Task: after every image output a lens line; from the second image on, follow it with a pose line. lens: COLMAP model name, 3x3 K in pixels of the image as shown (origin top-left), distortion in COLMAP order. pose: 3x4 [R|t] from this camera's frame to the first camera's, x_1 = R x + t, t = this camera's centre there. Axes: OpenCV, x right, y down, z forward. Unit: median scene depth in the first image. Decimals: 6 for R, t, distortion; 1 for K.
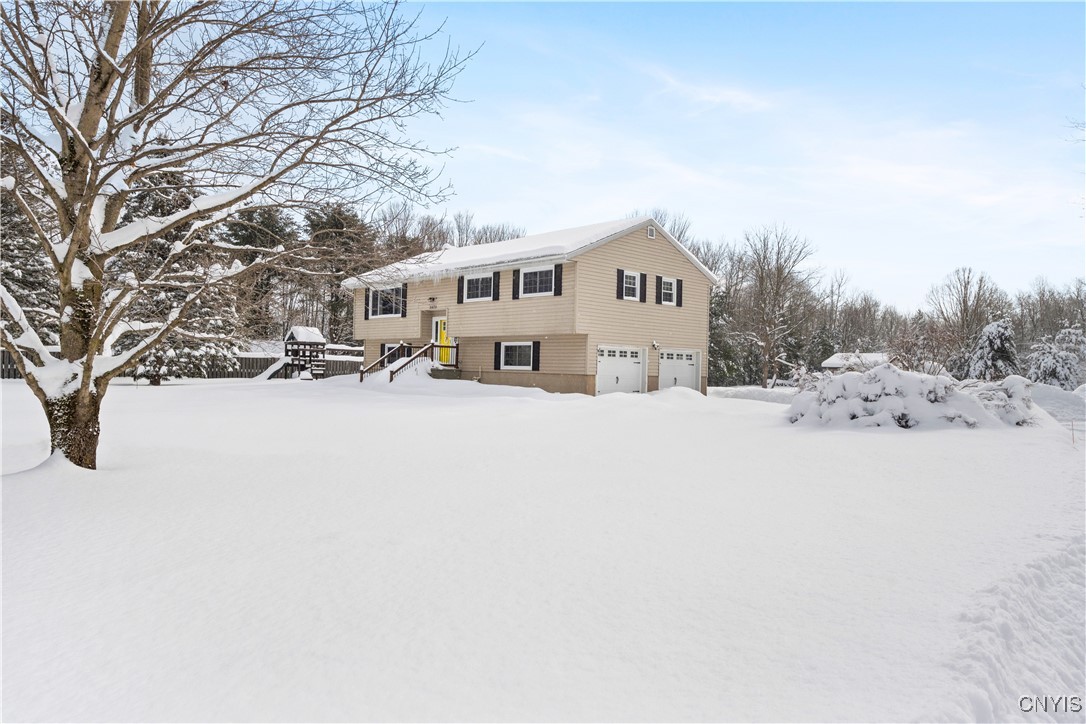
lens RADIAL K [[761.5, 0, 542.6], [0, 761.5, 362.0], [0, 0, 1]] dist [-0.003586, -0.001027]
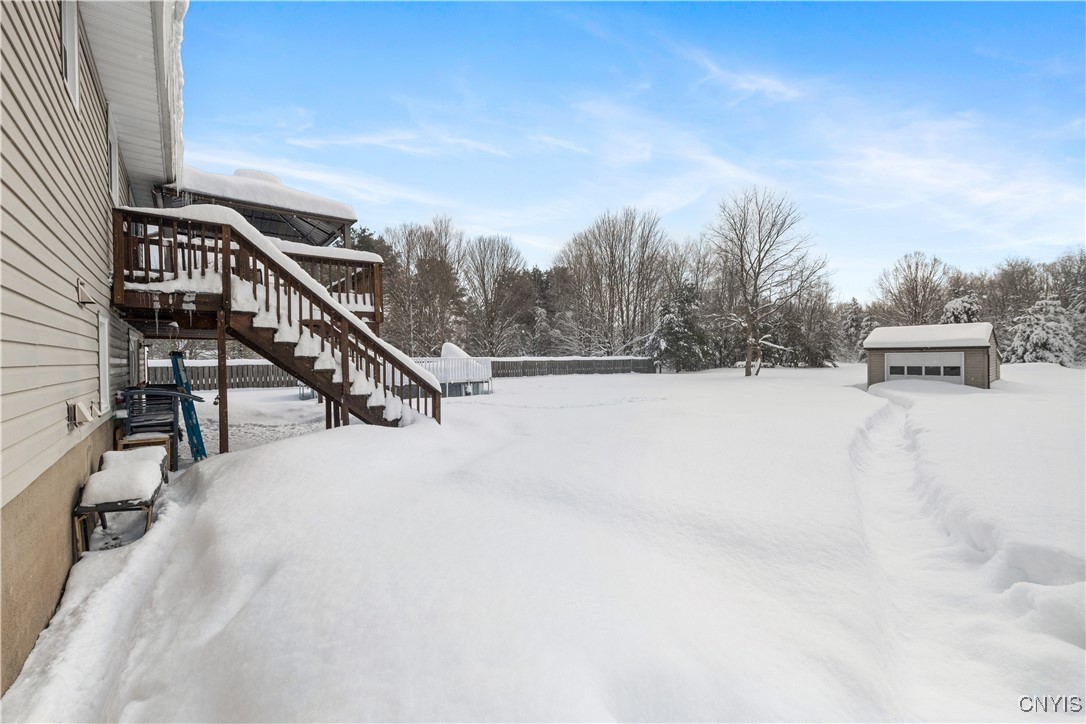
lens RADIAL K [[435.4, 0, 554.5], [0, 435.4, 357.1], [0, 0, 1]] dist [0.000088, -0.000120]
pose [[0.997808, -0.039073, -0.053403, 0.078050], [0.039695, 0.999155, 0.010631, -0.000385], [0.052943, -0.012727, 0.998516, 0.409736]]
